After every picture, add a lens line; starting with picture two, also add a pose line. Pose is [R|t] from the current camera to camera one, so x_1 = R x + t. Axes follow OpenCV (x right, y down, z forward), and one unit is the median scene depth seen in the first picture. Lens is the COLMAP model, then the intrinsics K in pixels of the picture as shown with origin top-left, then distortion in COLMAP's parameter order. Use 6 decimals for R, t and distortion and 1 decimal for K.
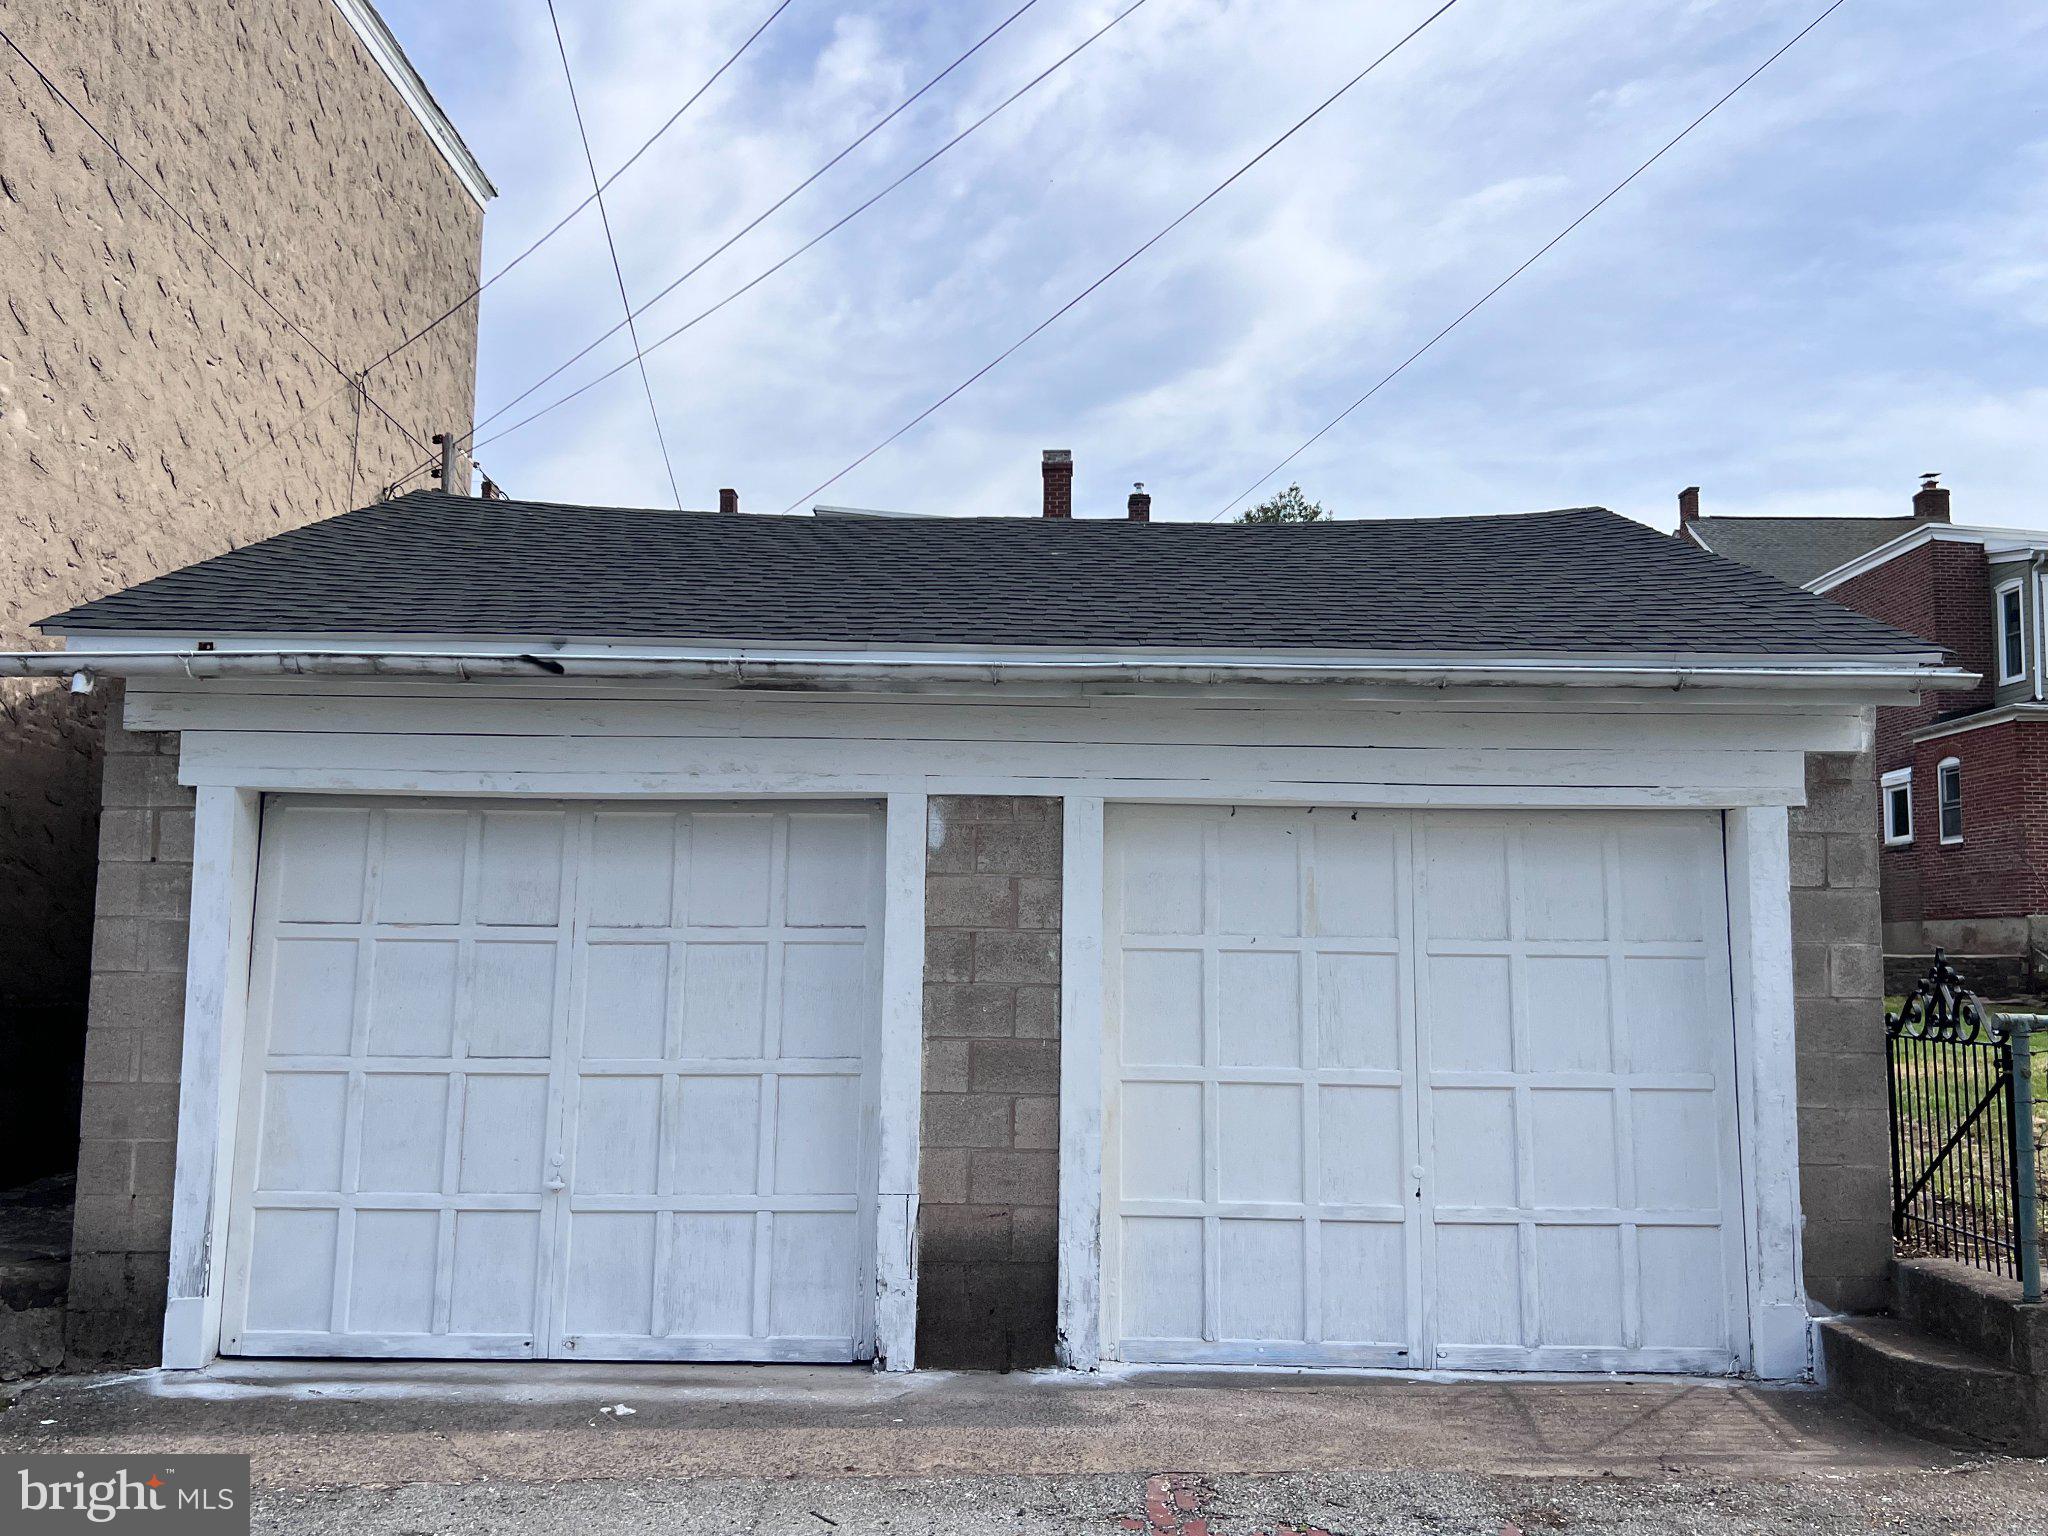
lens RADIAL K [[1780.8, 0, 1014.8], [0, 1780.8, 774.3], [0, 0, 1]] dist [0.036111, -0.000778]
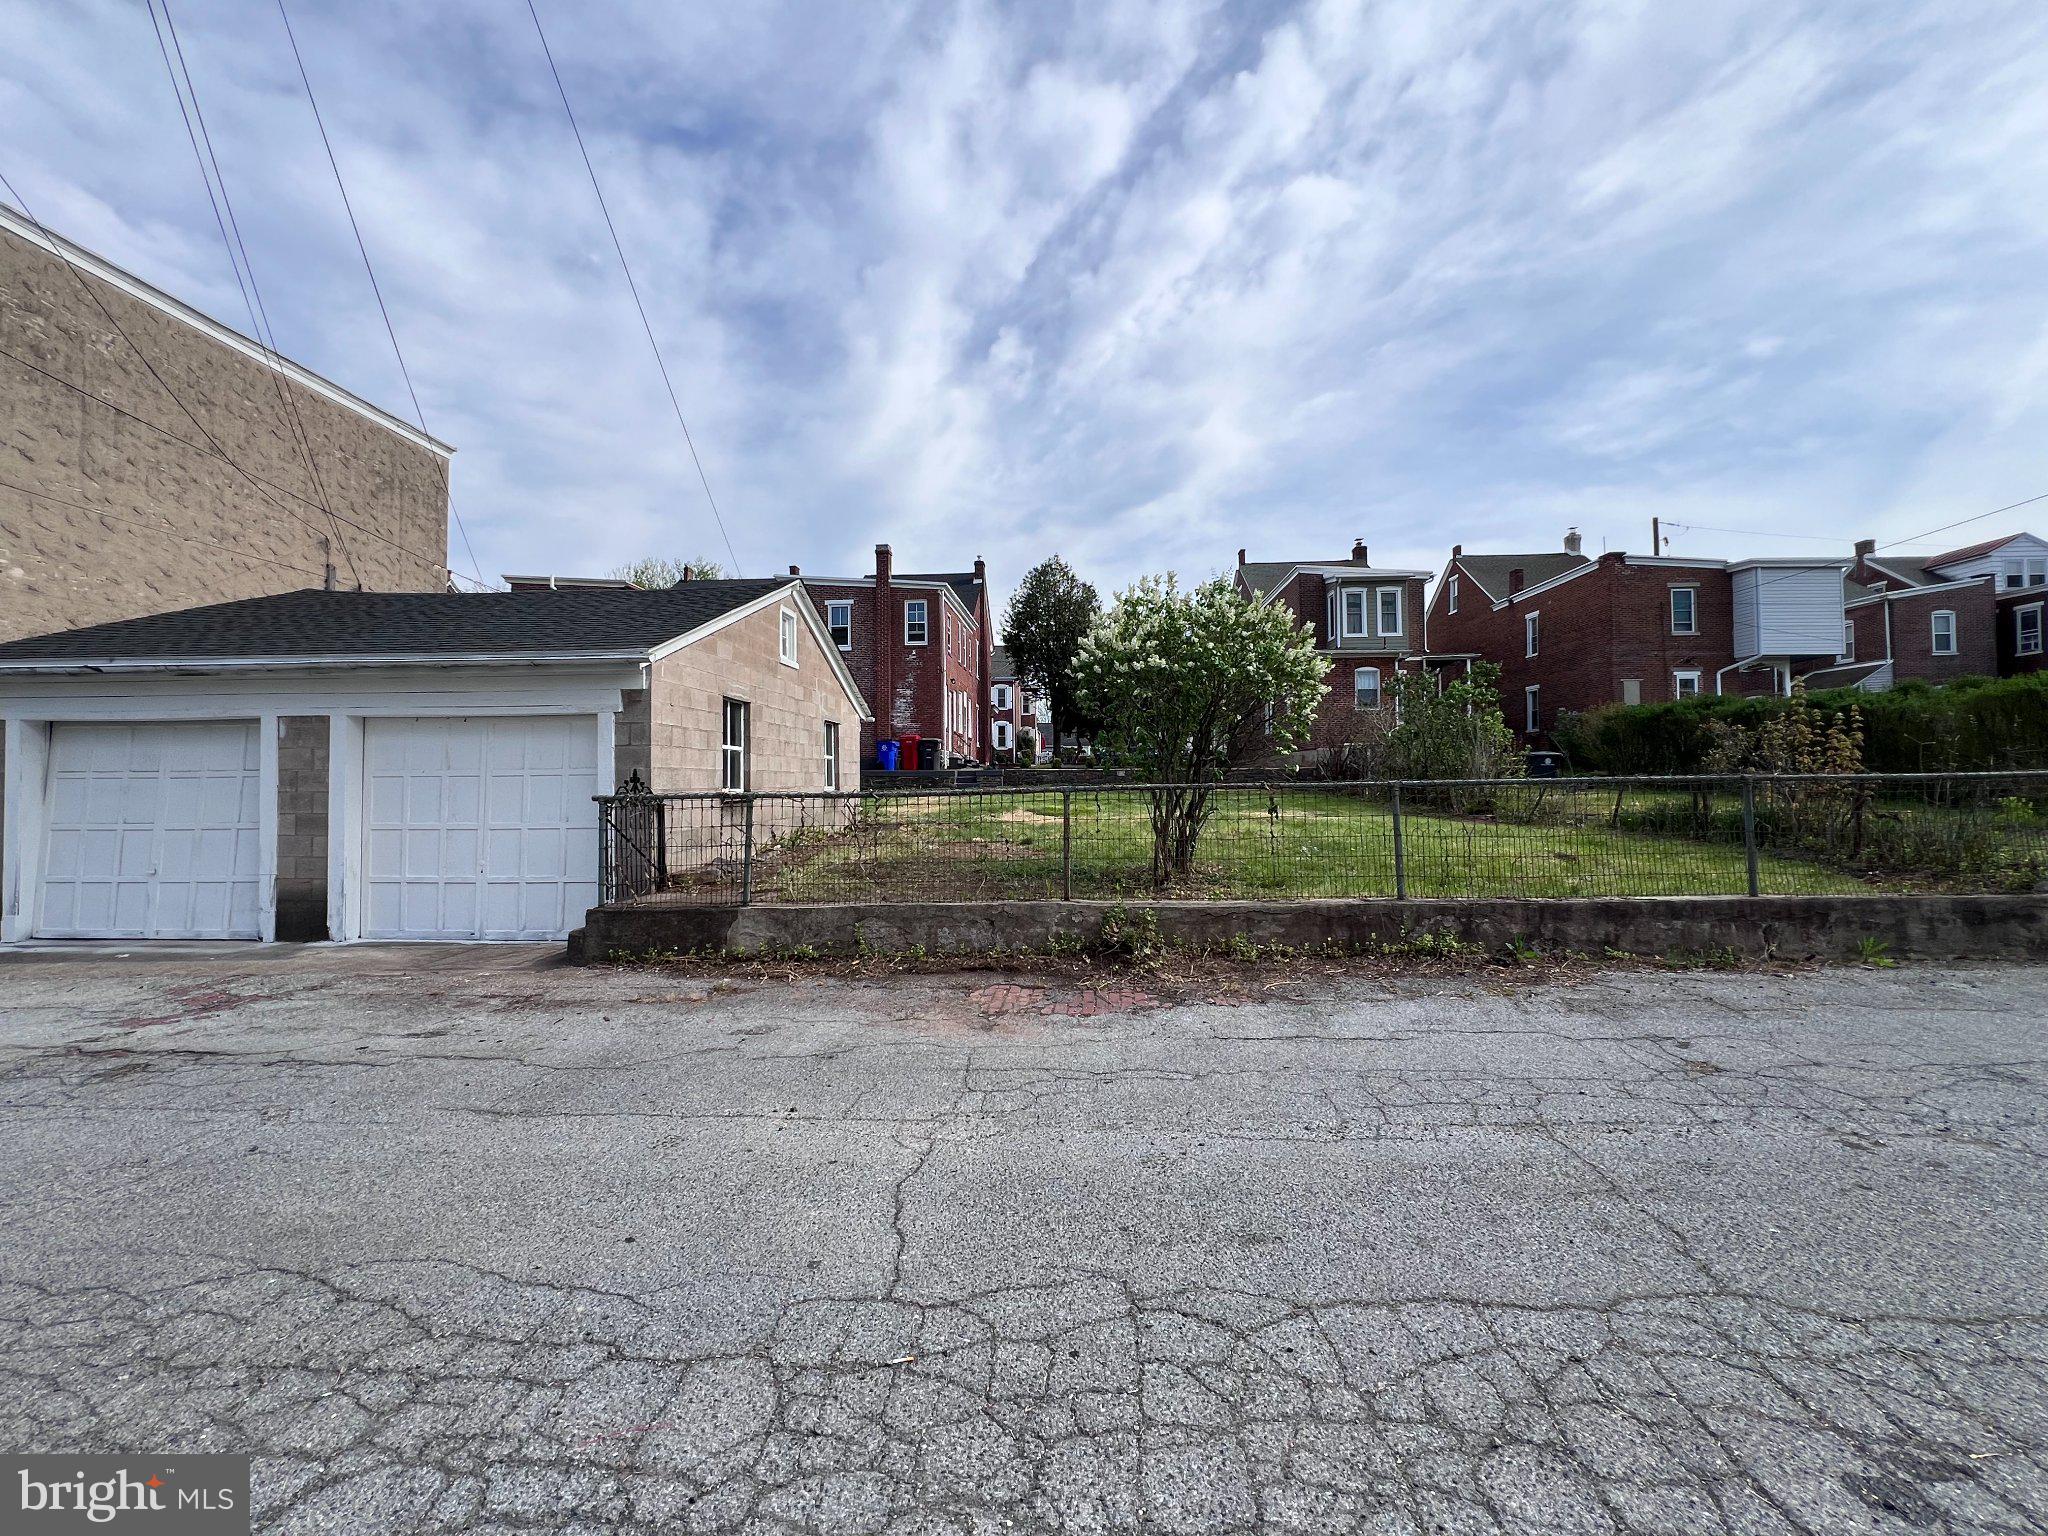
lens RADIAL K [[826.4, 0, 1043.5], [0, 826.4, 760.7], [0, 0, 1]] dist [-0.001200, -0.000682]
pose [[0.997923, -0.022162, -0.060494, 1.066872], [0.027258, 0.996028, 0.084762, 0.004847], [0.058375, -0.086235, 0.994563, -0.082490]]
